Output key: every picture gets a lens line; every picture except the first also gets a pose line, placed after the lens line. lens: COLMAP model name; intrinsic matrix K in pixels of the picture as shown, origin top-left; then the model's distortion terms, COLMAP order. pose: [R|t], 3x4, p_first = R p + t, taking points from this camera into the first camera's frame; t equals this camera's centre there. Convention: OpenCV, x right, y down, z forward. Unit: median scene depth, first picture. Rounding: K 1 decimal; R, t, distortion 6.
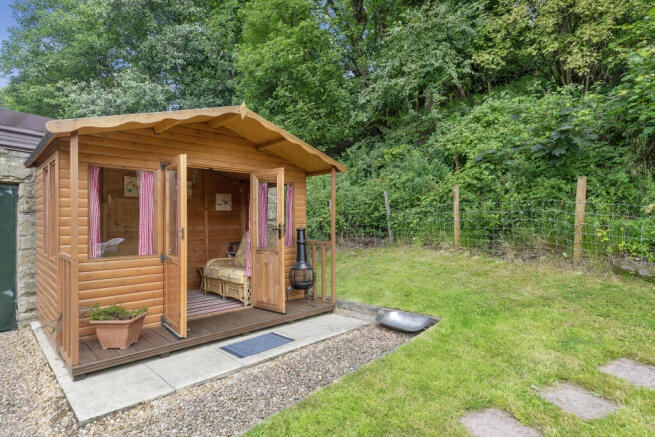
lens RADIAL K [[353.3, 0, 328.1], [0, 353.3, 221.1], [0, 0, 1]] dist [0.016348, 0.000433]
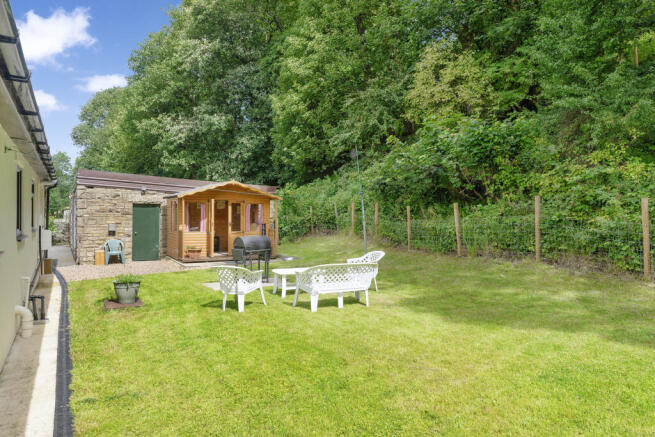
lens RADIAL K [[455.5, 0, 327.2], [0, 455.5, 216.0], [0, 0, 1]] dist [-0.003417, -0.000467]
pose [[0.967678, 0.012145, -0.251895, 0.479928], [-0.010476, 0.999913, 0.007966, -0.025349], [0.251970, -0.005070, 0.967722, -0.799178]]
